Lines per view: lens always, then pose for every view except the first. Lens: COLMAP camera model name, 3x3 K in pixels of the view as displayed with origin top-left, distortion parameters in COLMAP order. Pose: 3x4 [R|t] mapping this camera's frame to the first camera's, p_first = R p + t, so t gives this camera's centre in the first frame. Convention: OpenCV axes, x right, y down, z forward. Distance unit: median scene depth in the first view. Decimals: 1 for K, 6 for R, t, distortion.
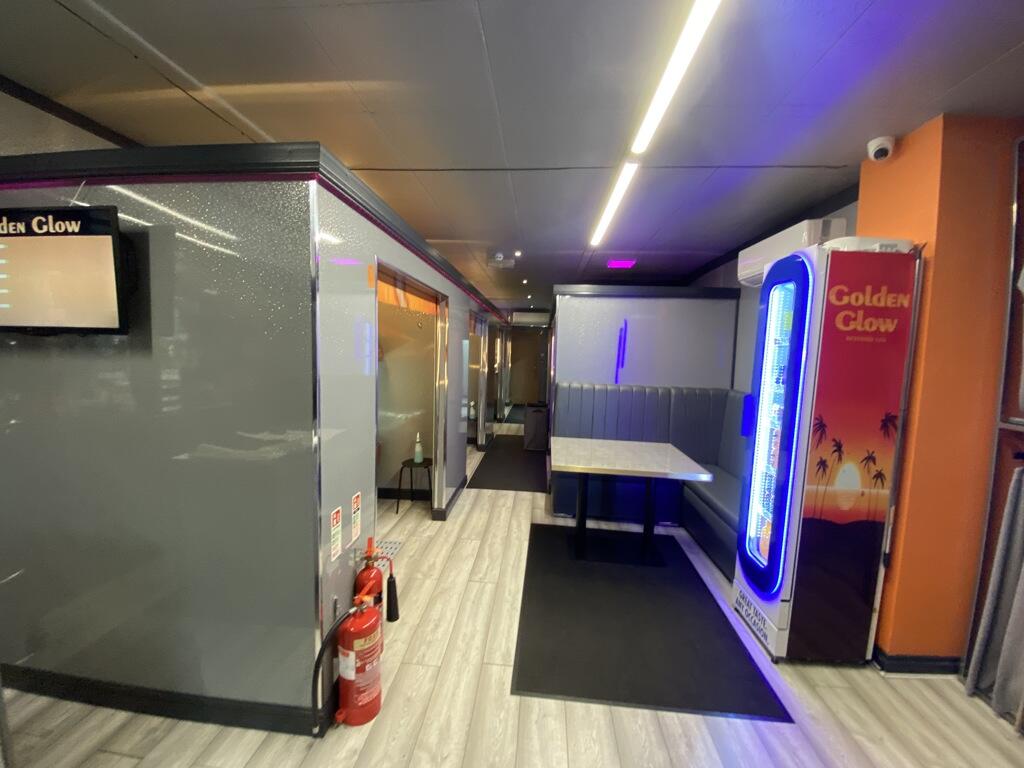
lens RADIAL K [[421.4, 0, 512.0], [0, 421.4, 384.0], [0, 0, 1]] dist [0.024430, -0.021157]
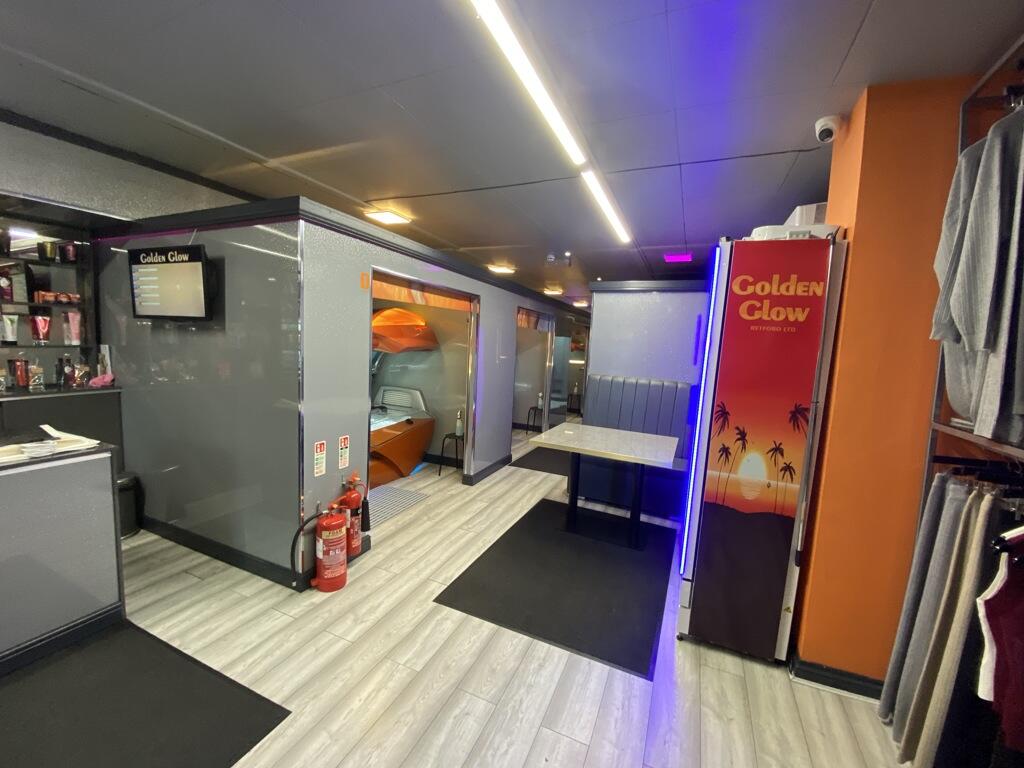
lens RADIAL K [[421.4, 0, 512.0], [0, 421.4, 384.0], [0, 0, 1]] dist [0.024430, -0.021157]
pose [[0.942191, 0.049686, -0.331372, 0.593770], [-0.049316, 0.998738, 0.009530, 0.044157], [0.331427, 0.007363, 0.943452, -0.138109]]
